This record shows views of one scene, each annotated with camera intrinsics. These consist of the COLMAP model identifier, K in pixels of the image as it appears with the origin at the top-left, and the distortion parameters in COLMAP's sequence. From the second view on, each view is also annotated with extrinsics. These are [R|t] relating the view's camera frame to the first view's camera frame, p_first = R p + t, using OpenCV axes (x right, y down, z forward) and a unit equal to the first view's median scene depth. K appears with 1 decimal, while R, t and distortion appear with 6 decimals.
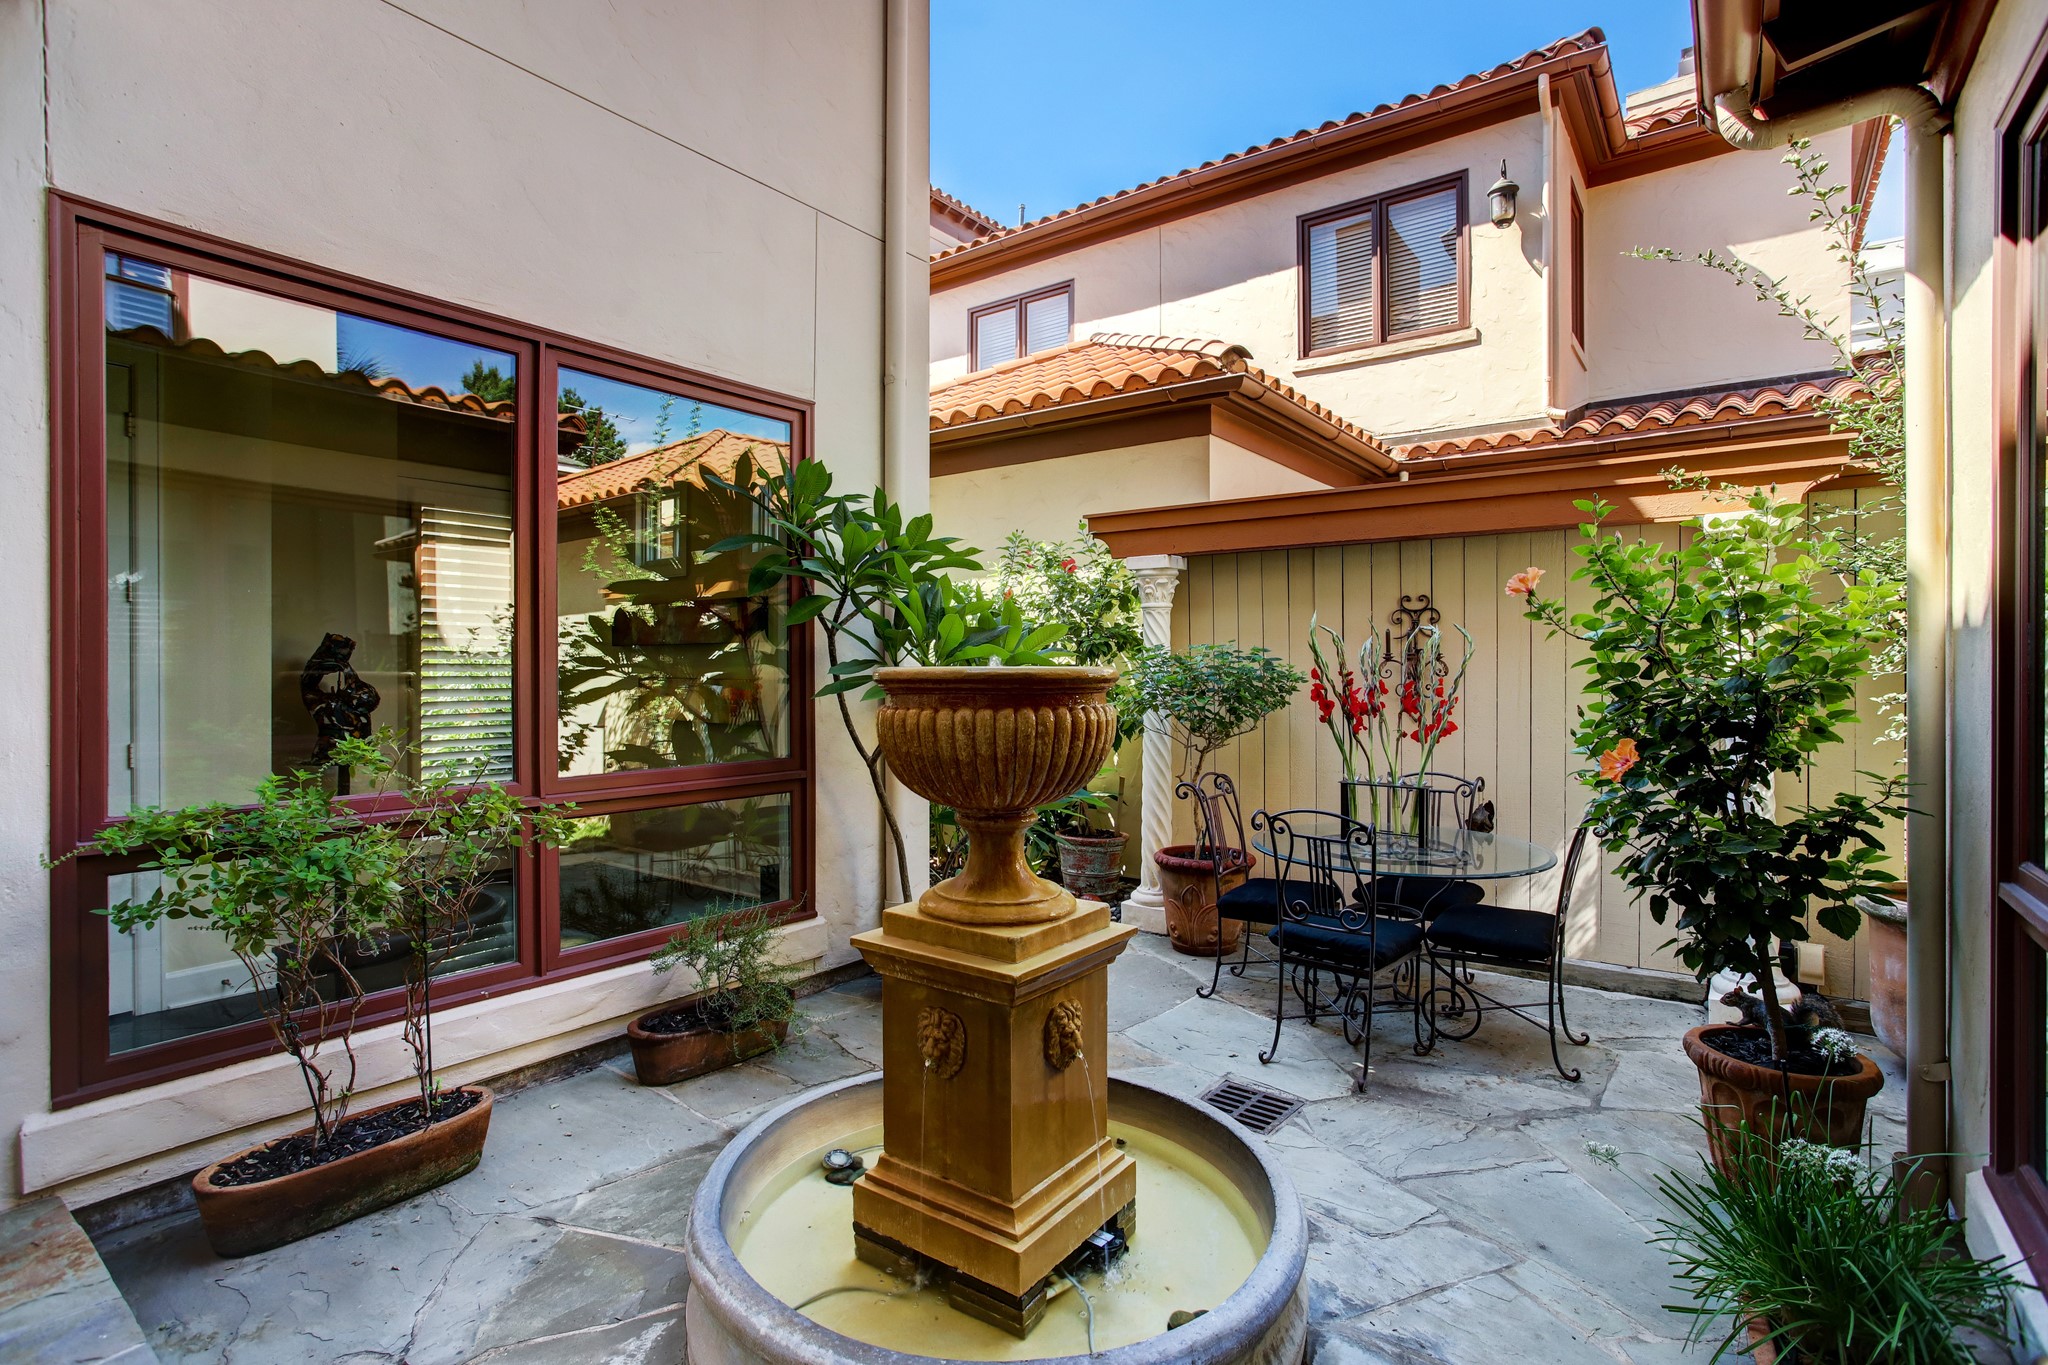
lens RADIAL K [[993.8, 0, 1012.4], [0, 993.8, 682.3], [0, 0, 1]] dist [-0.020033, 0.000031]
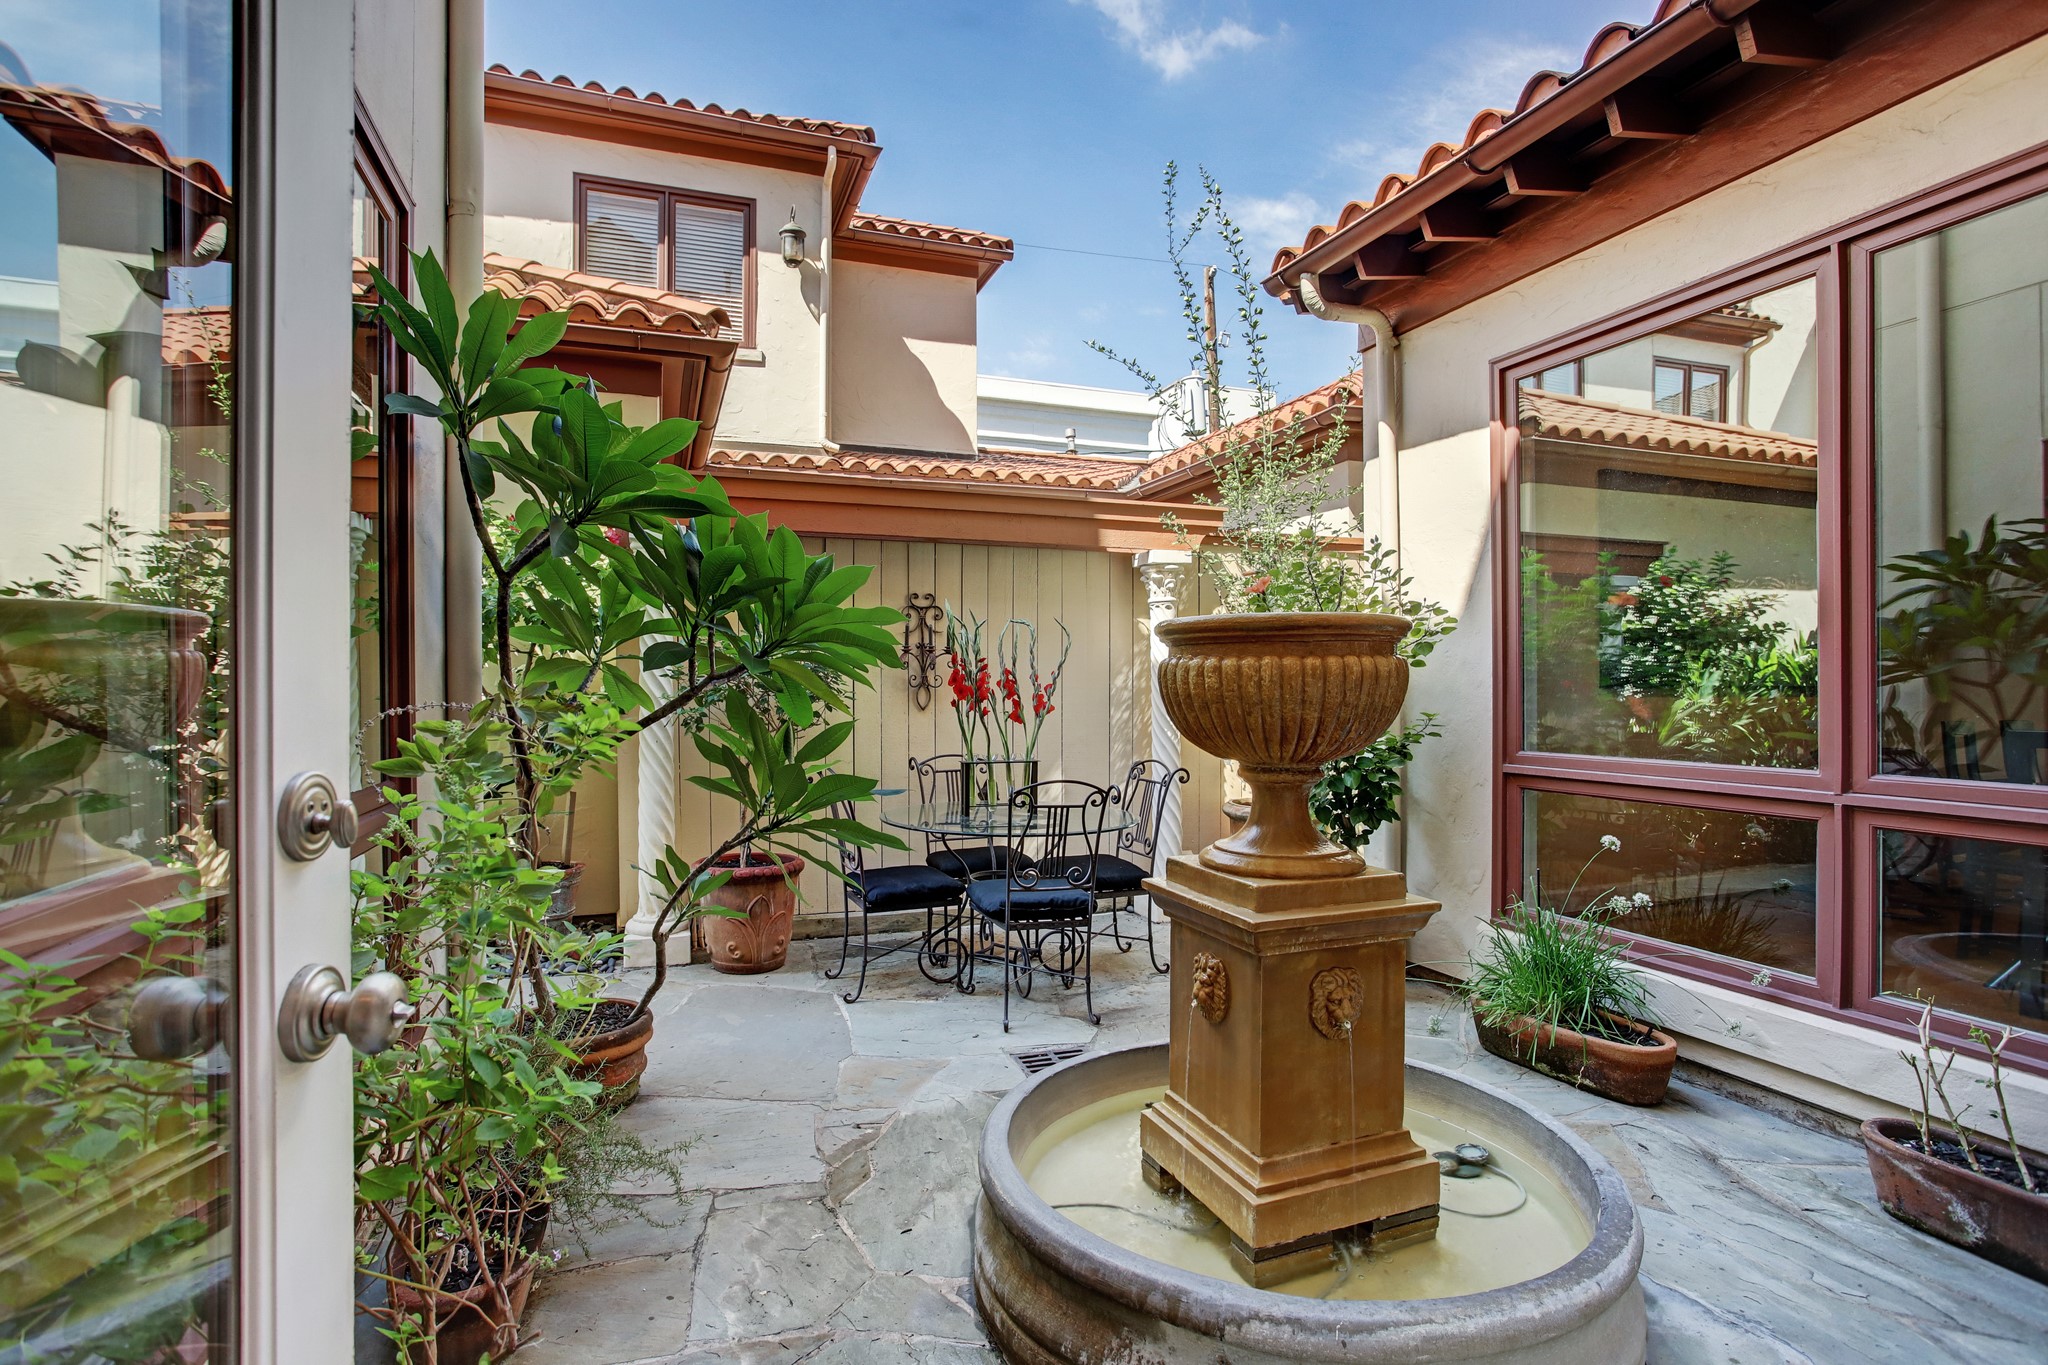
lens RADIAL K [[993.8, 0, 1019.7], [0, 993.8, 680.5], [0, 0, 1]] dist [-0.020033, 0.000031]
pose [[0.547825, 0.004606, 0.836580, -0.290025], [0.009253, 0.999890, -0.011564, 0.014046], [-0.836542, 0.014076, 0.547722, 0.197153]]
